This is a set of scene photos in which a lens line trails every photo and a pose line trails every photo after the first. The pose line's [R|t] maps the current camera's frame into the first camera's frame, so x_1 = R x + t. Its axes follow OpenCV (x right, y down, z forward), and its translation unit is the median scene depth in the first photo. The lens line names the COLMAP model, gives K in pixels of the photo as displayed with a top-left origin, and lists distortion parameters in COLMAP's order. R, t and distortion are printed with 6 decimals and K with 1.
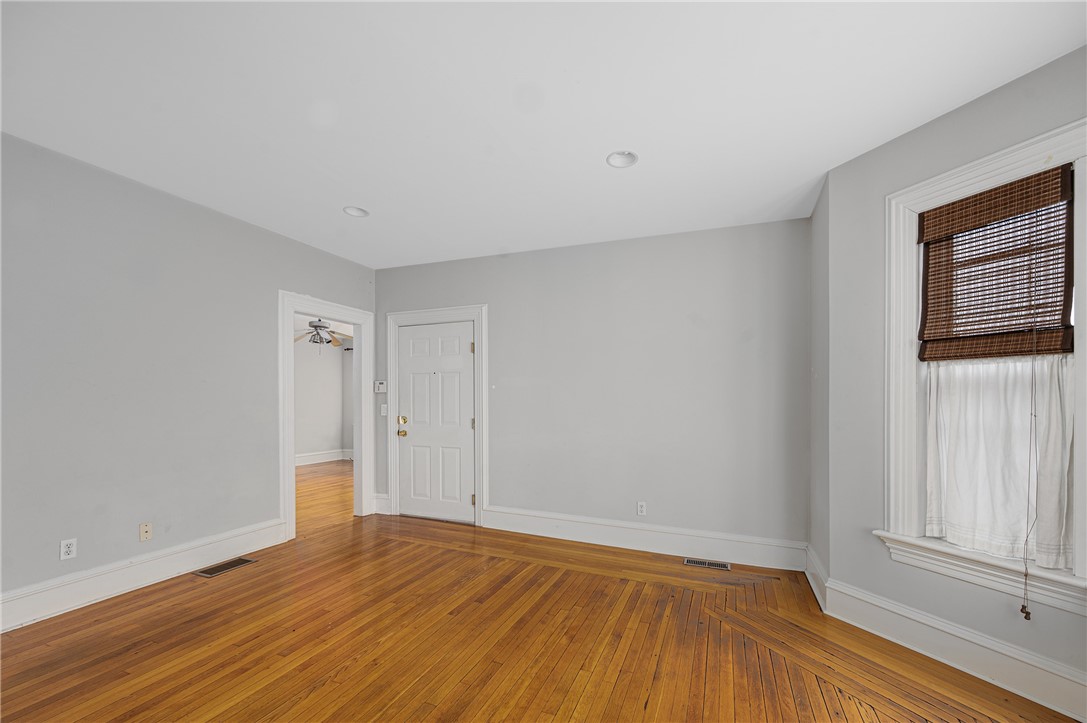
lens RADIAL K [[438.0, 0, 551.7], [0, 438.0, 403.5], [0, 0, 1]] dist [-0.000559, -0.000101]
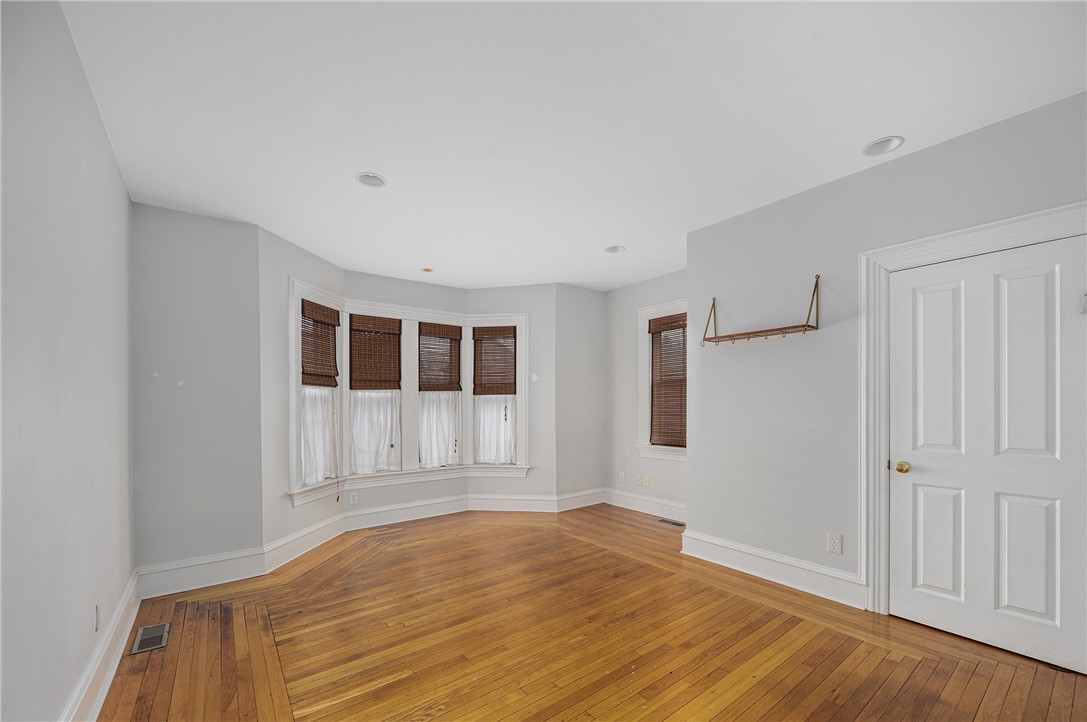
lens RADIAL K [[438.0, 0, 551.7], [0, 438.0, 403.0], [0, 0, 1]] dist [-0.000559, -0.000101]
pose [[-0.860385, 0.007841, 0.509585, -0.792957], [0.004986, 0.999963, -0.006968, -0.005051], [-0.509621, -0.003454, -0.860392, 1.782992]]
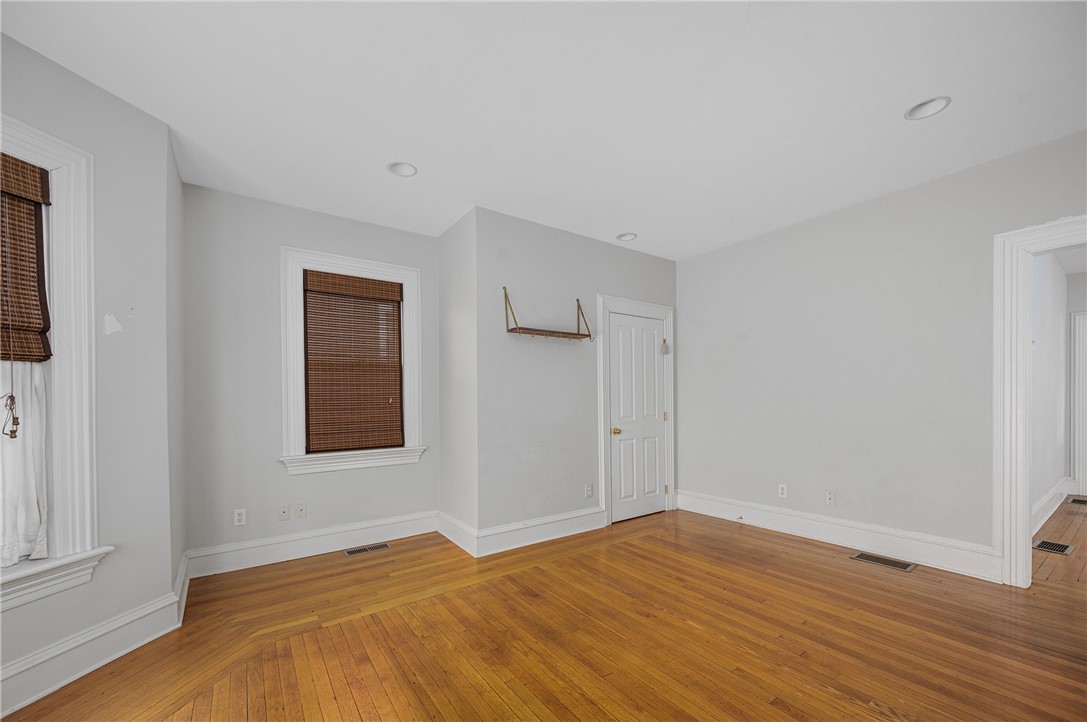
lens RADIAL K [[438.0, 0, 551.7], [0, 438.0, 403.0], [0, 0, 1]] dist [-0.000559, -0.000101]
pose [[-0.535139, 0.017361, -0.844585, 0.602778], [0.009056, 0.999849, 0.014815, 0.003507], [0.844715, 0.000280, -0.535216, 1.185094]]
